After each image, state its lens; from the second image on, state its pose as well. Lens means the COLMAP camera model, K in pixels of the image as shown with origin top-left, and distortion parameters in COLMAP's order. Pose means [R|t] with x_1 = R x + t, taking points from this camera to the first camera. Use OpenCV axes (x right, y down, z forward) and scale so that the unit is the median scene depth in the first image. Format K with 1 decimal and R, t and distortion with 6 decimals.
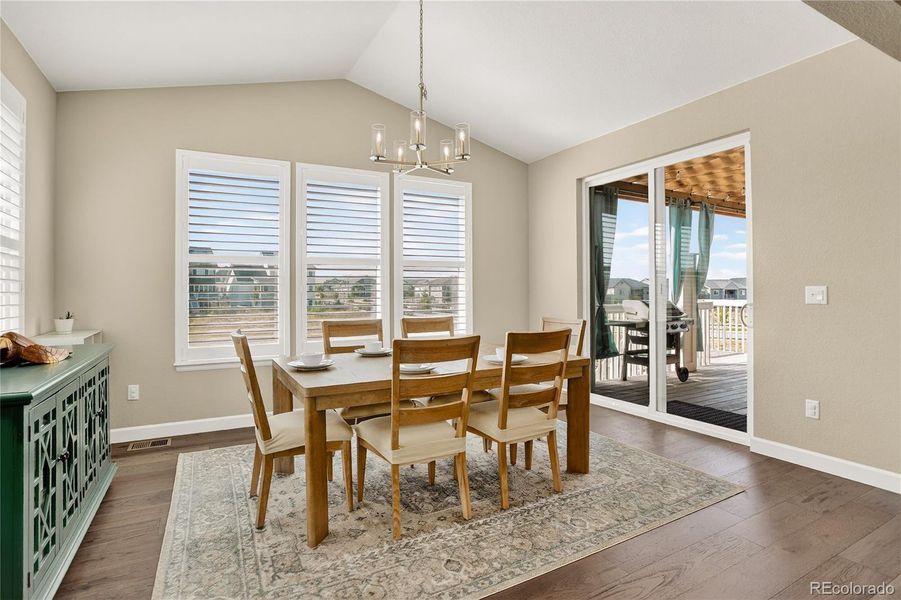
lens RADIAL K [[453.7, 0, 448.2], [0, 453.7, 295.6], [0, 0, 1]] dist [-0.027348, 0.000840]
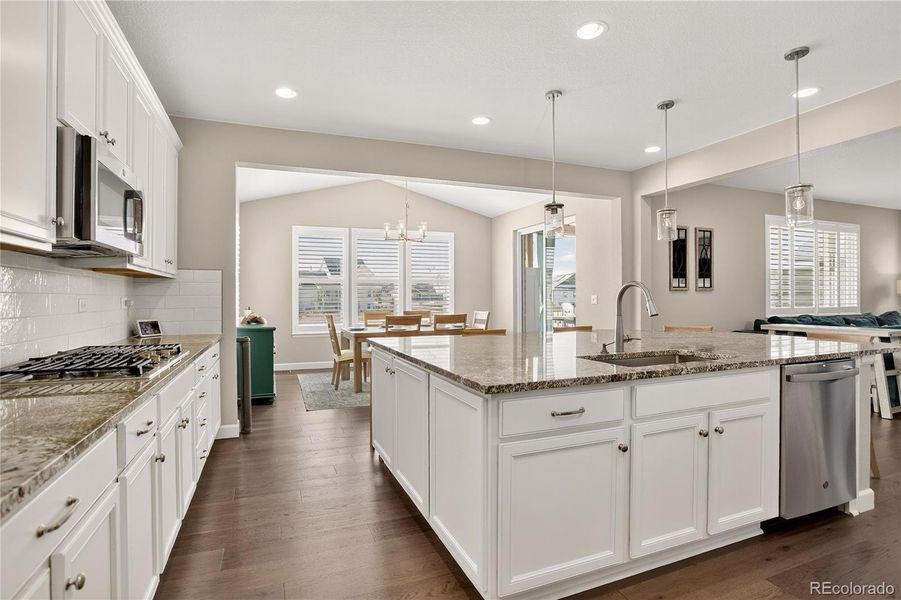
lens RADIAL K [[453.7, 0, 450.4], [0, 453.7, 299.1], [0, 0, 1]] dist [-0.027348, 0.000840]
pose [[0.992948, 0.001064, -0.118545, 0.415358], [-0.001342, 0.999997, -0.002264, 0.001911], [0.118542, 0.002407, 0.992946, -1.160946]]
